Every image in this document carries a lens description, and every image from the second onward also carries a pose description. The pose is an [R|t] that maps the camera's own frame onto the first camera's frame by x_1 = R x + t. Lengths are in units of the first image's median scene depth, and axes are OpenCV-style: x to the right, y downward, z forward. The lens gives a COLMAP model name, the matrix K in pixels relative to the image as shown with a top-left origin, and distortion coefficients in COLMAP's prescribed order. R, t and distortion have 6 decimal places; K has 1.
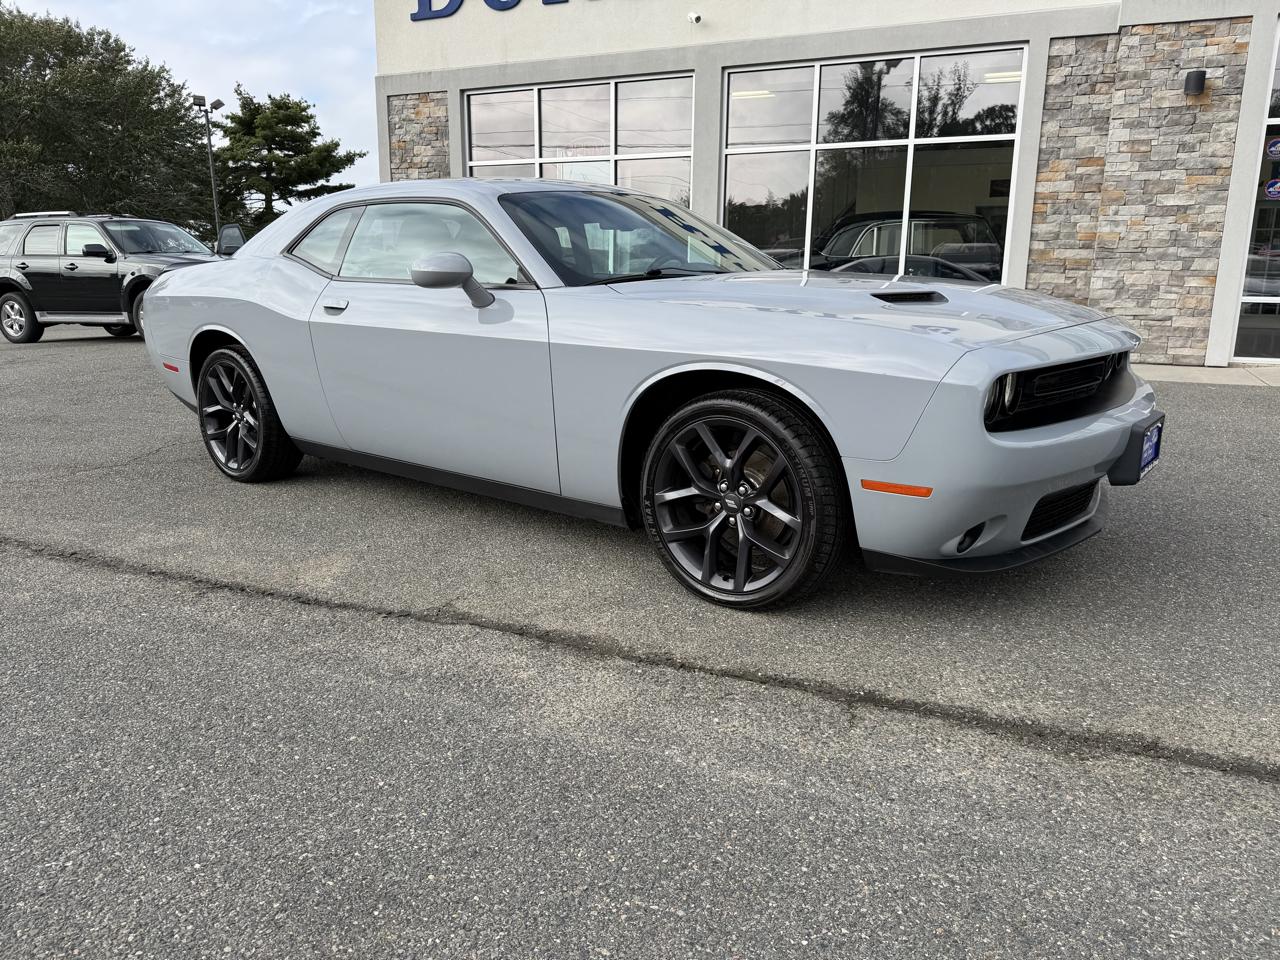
lens RADIAL K [[893.9, 0, 635.9], [0, 893.9, 475.1], [0, 0, 1]] dist [0.029208, -0.028697]
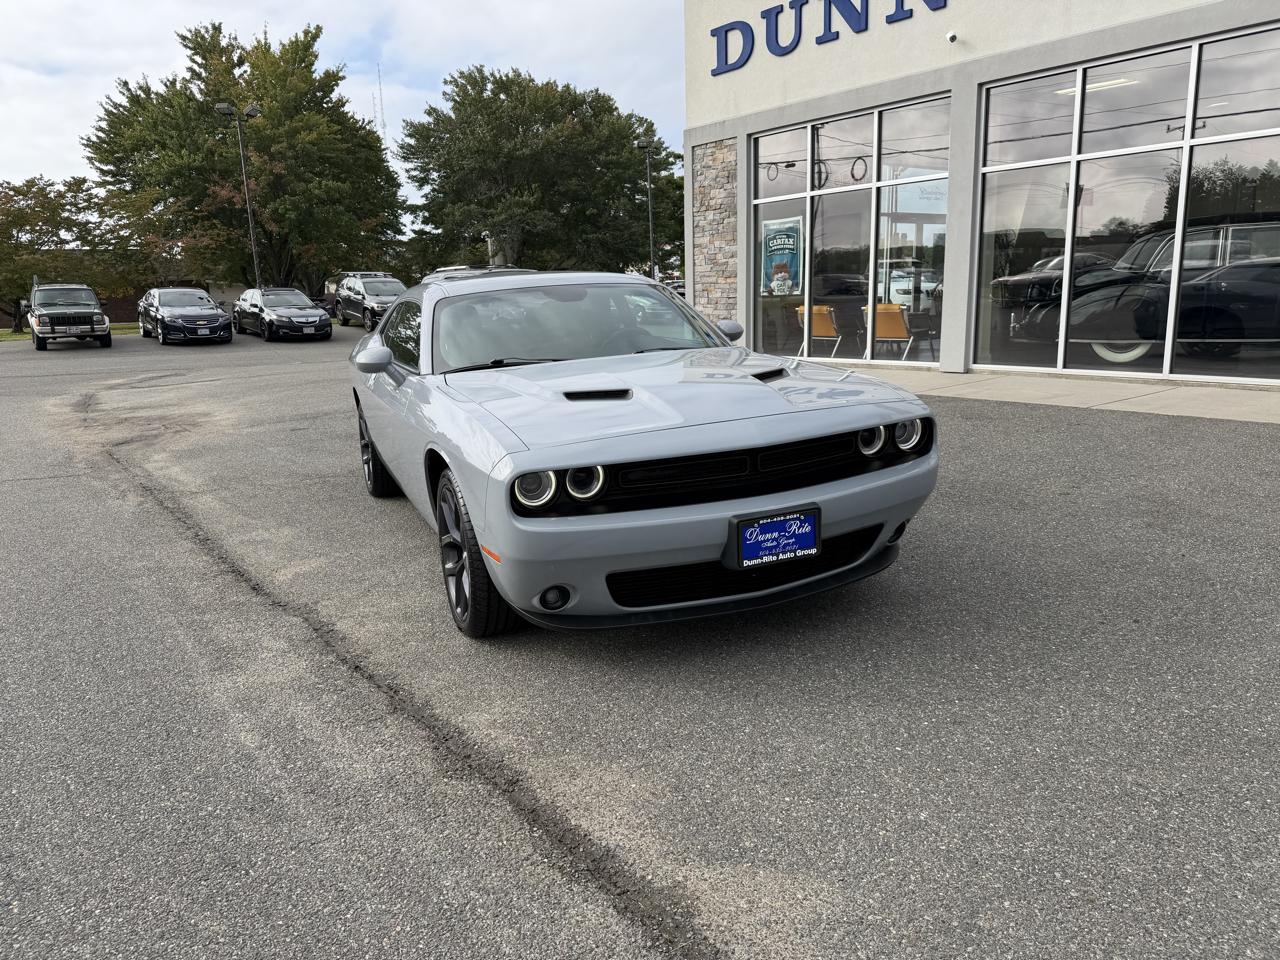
lens RADIAL K [[879.9, 0, 640.0], [0, 879.9, 480.0], [0, 0, 1]] dist [0.091939, -0.120554]
pose [[0.880357, 0.062322, -0.470199, 0.301872], [-0.060071, 0.997998, 0.019807, -0.036572], [0.470492, 0.010808, 0.882338, -0.005472]]
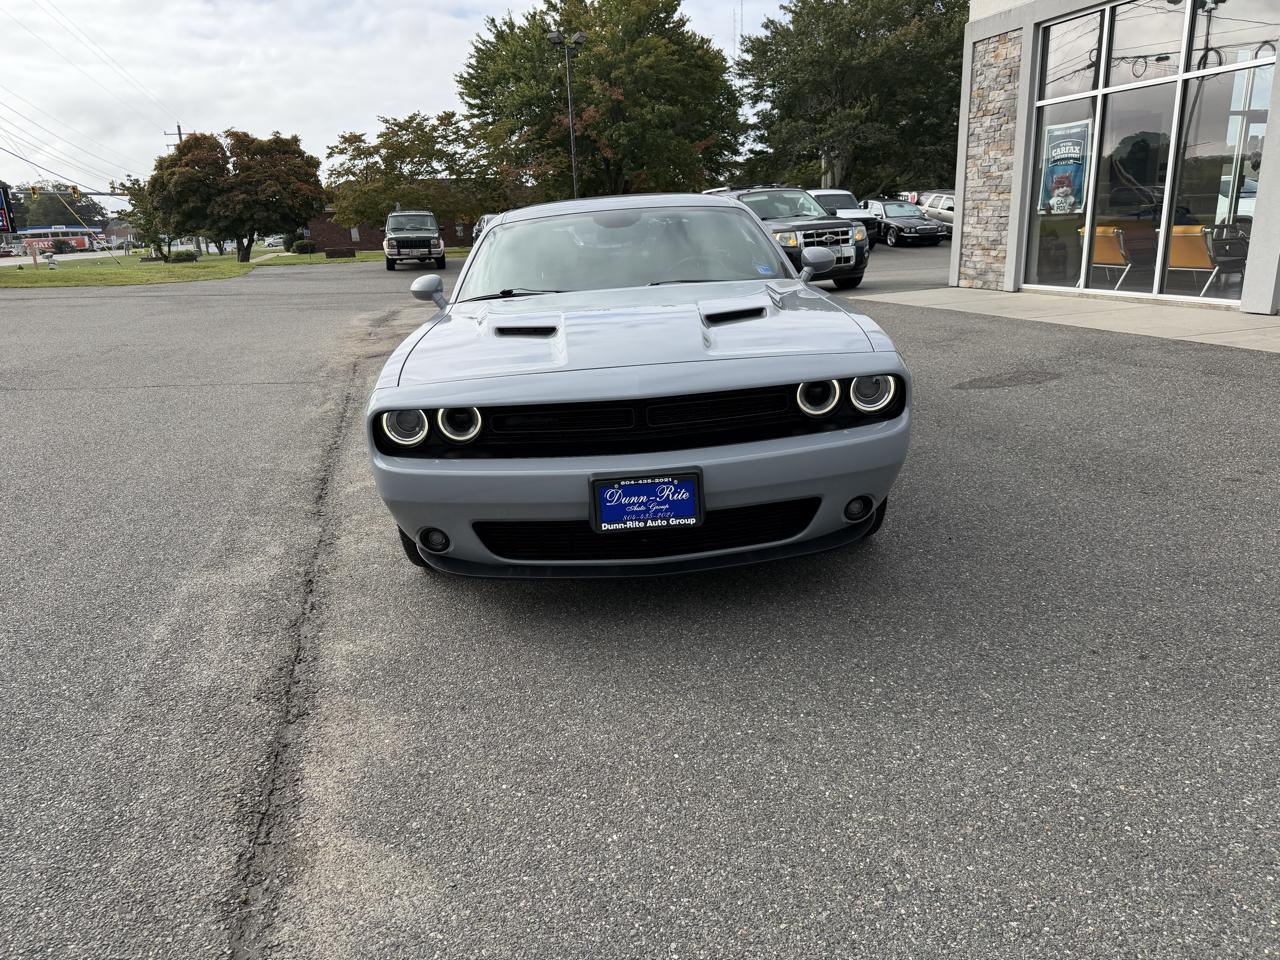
lens RADIAL K [[888.6, 0, 648.1], [0, 888.6, 477.7], [0, 0, 1]] dist [0.073309, -0.103787]
pose [[0.654180, 0.173090, -0.736267, 0.416951], [-0.114965, 0.984906, 0.129396, -0.059292], [0.747551, -0.000003, 0.664205, 0.120985]]
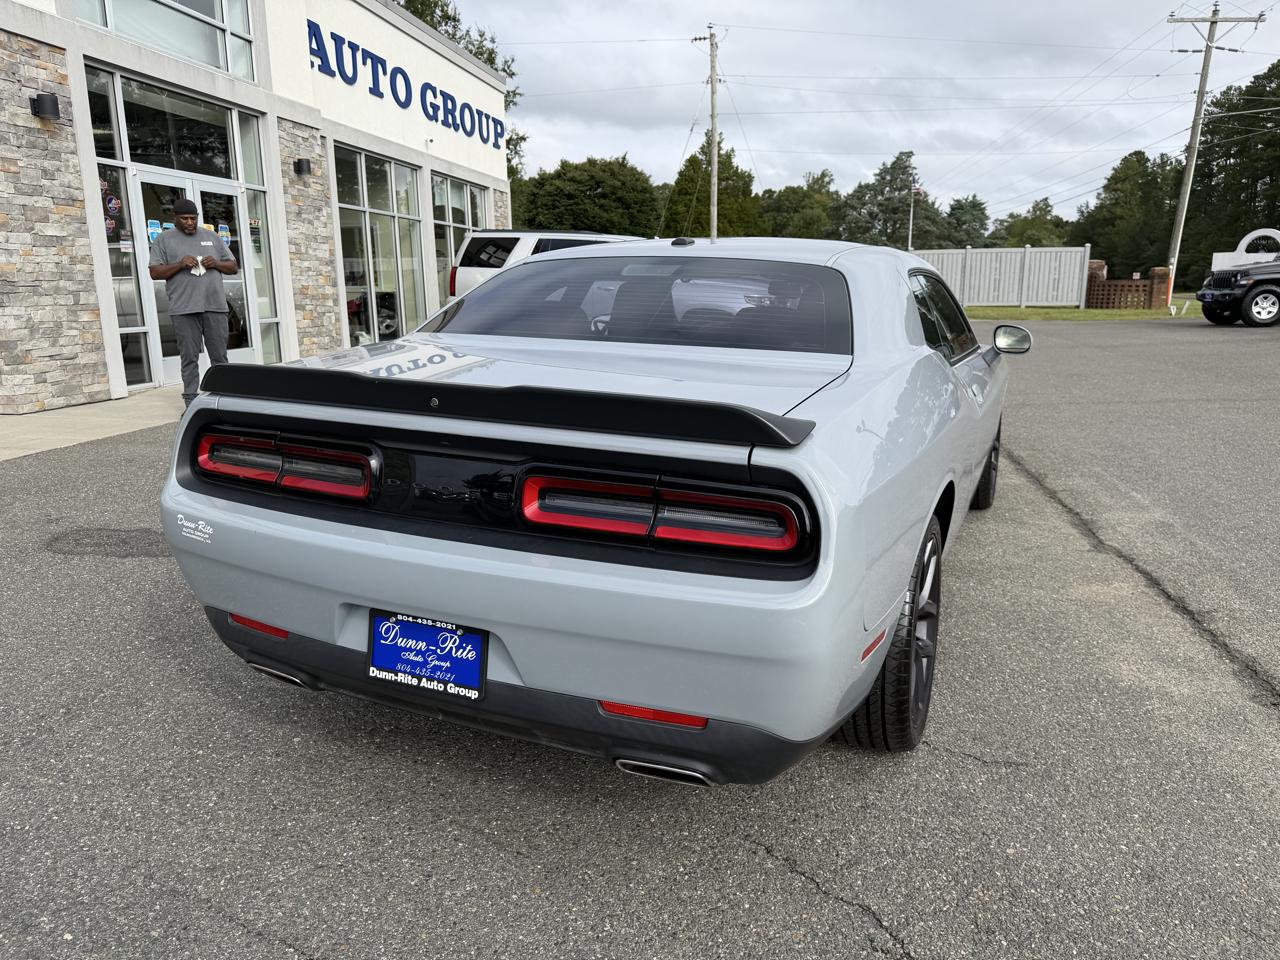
lens RADIAL K [[915.2, 0, 642.5], [0, 915.2, 494.1], [0, 0, 1]] dist [0.017488, -0.027400]
pose [[-0.243369, -0.225045, 0.943465, -0.497583], [0.212026, 0.936842, 0.278158, -0.183171], [-0.946476, 0.267734, -0.180283, 0.663335]]
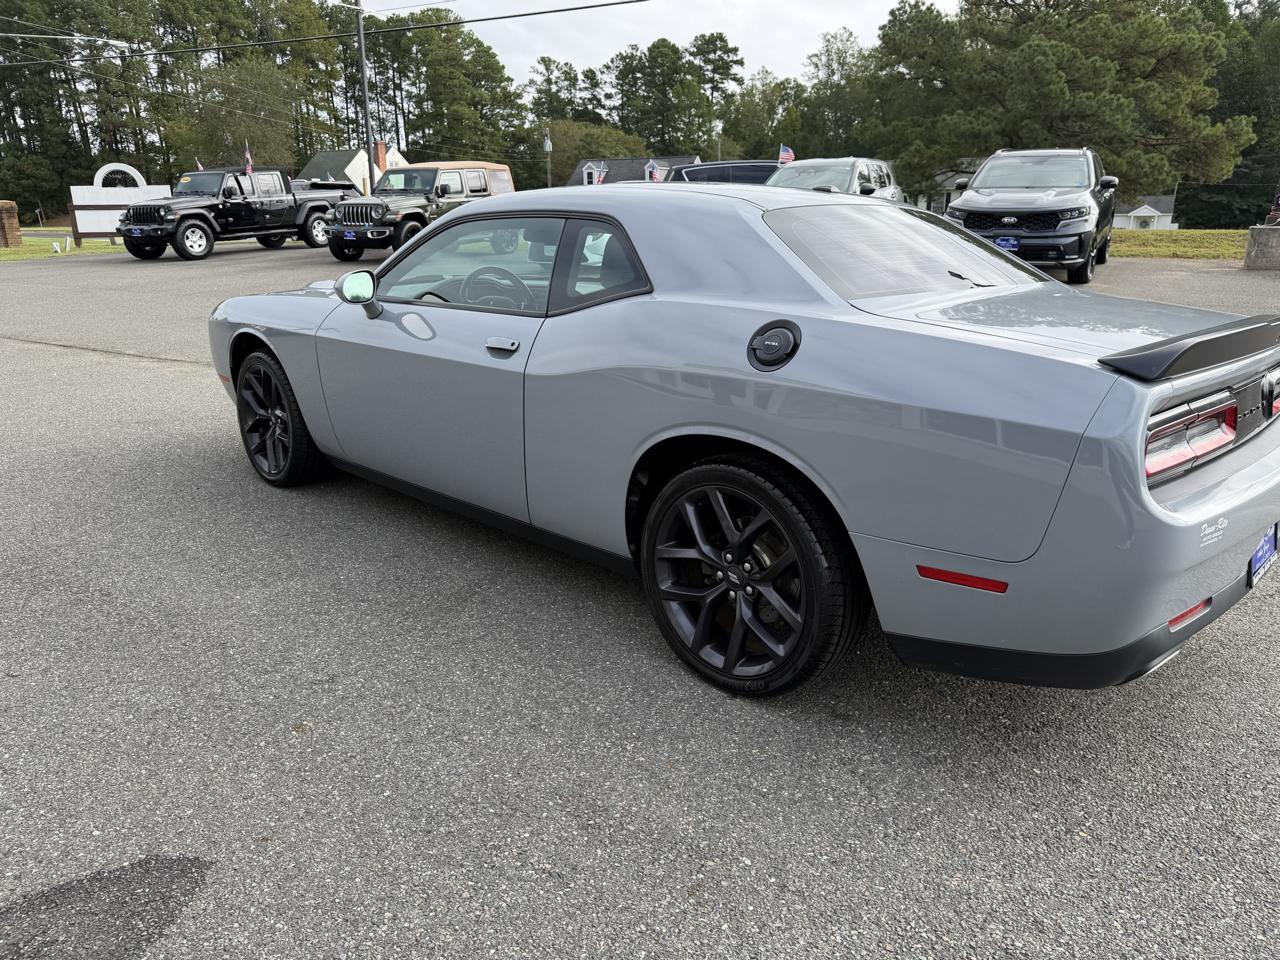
lens RADIAL K [[923.9, 0, 640.0], [0, 923.9, 480.0], [0, 0, 1]] dist [0.020256, -0.025116]
pose [[-0.994649, -0.033803, 0.097630, -0.105965], [0.017425, 0.876541, 0.481011, -0.252589], [-0.101837, 0.480138, -0.871261, 0.948359]]
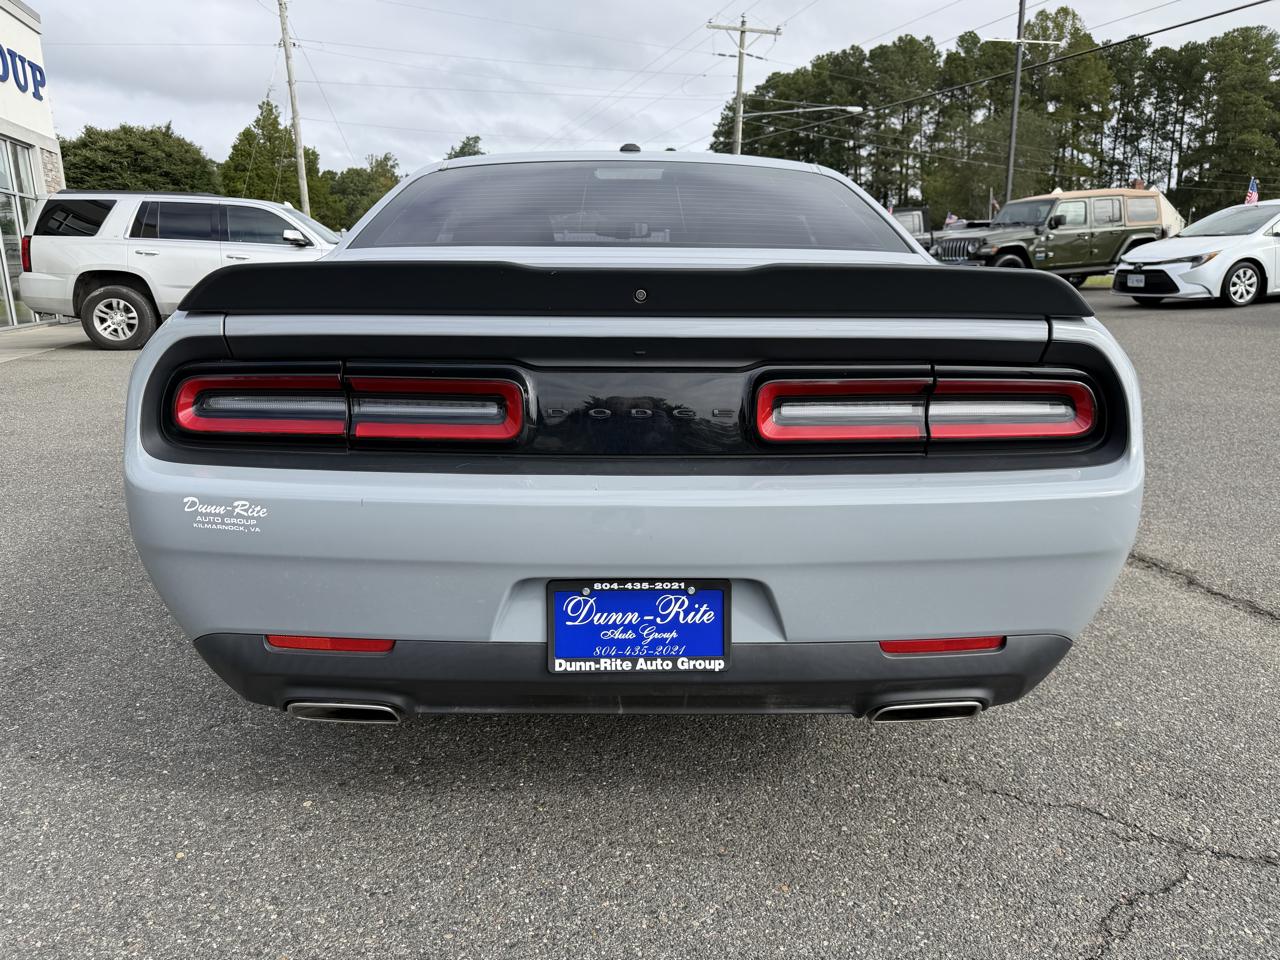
lens RADIAL K [[916.4, 0, 637.5], [0, 916.4, 490.2], [0, 0, 1]] dist [0.016392, -0.023669]
pose [[-0.638689, -0.181579, 0.747734, -0.401846], [0.175736, 0.911652, 0.371492, -0.183311], [-0.749128, 0.368672, -0.550352, 0.774544]]
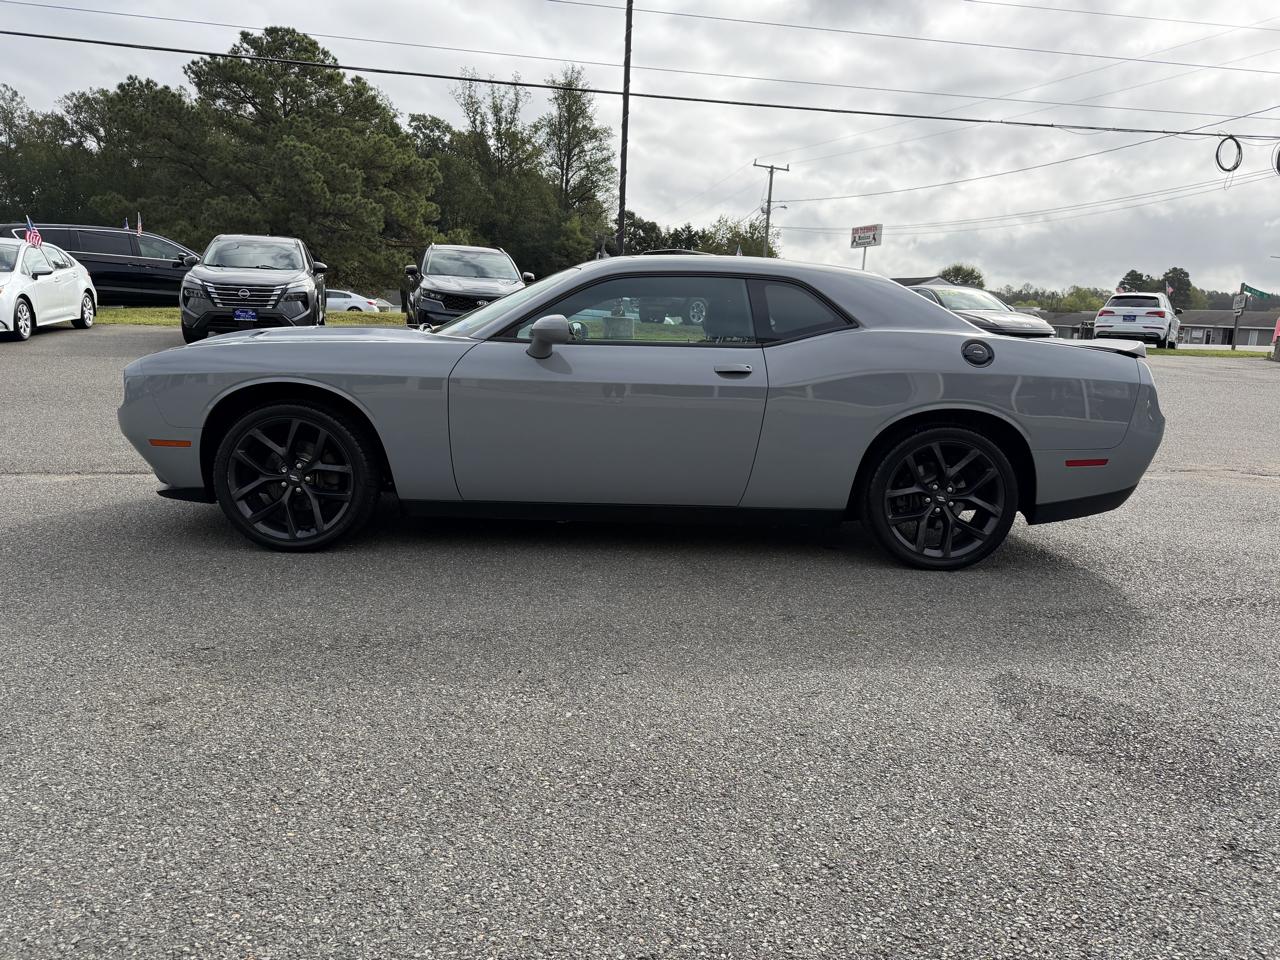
lens RADIAL K [[916.1, 0, 652.5], [0, 916.1, 476.1], [0, 0, 1]] dist [0.040469, -0.042281]
pose [[-0.754967, 0.078370, -0.651063, 0.336088], [-0.184670, 0.927243, 0.325757, -0.220548], [0.629223, 0.366167, -0.685565, 0.931856]]
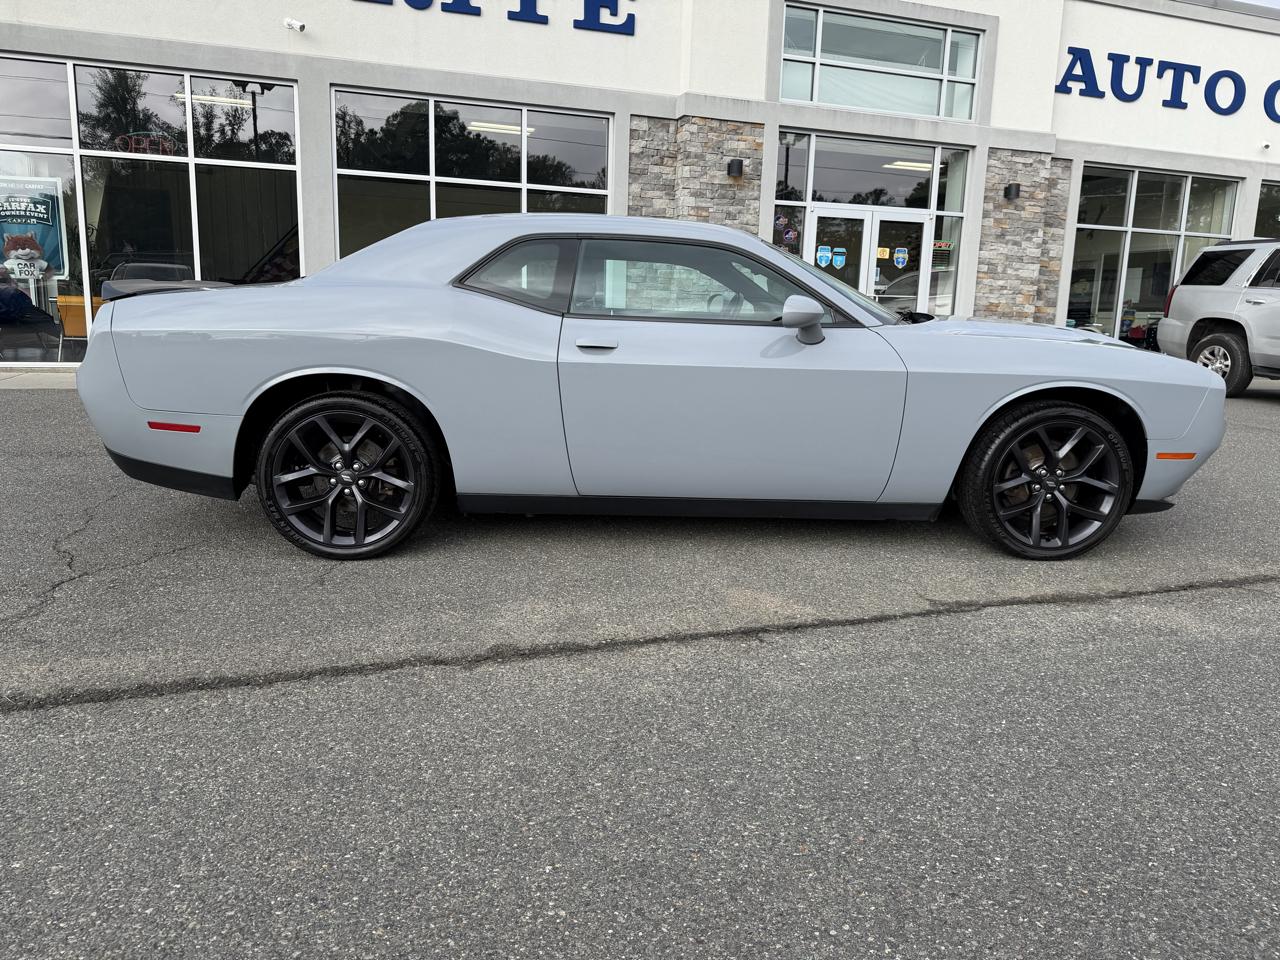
lens RADIAL K [[892.6, 0, 612.0], [0, 892.6, 490.0], [0, 0, 1]] dist [0.052990, -0.071106]
pose [[0.751201, -0.116200, 0.649765, -0.421700], [0.122659, 0.991811, 0.035562, -0.029478], [-0.648577, 0.052985, 0.759302, 0.125367]]
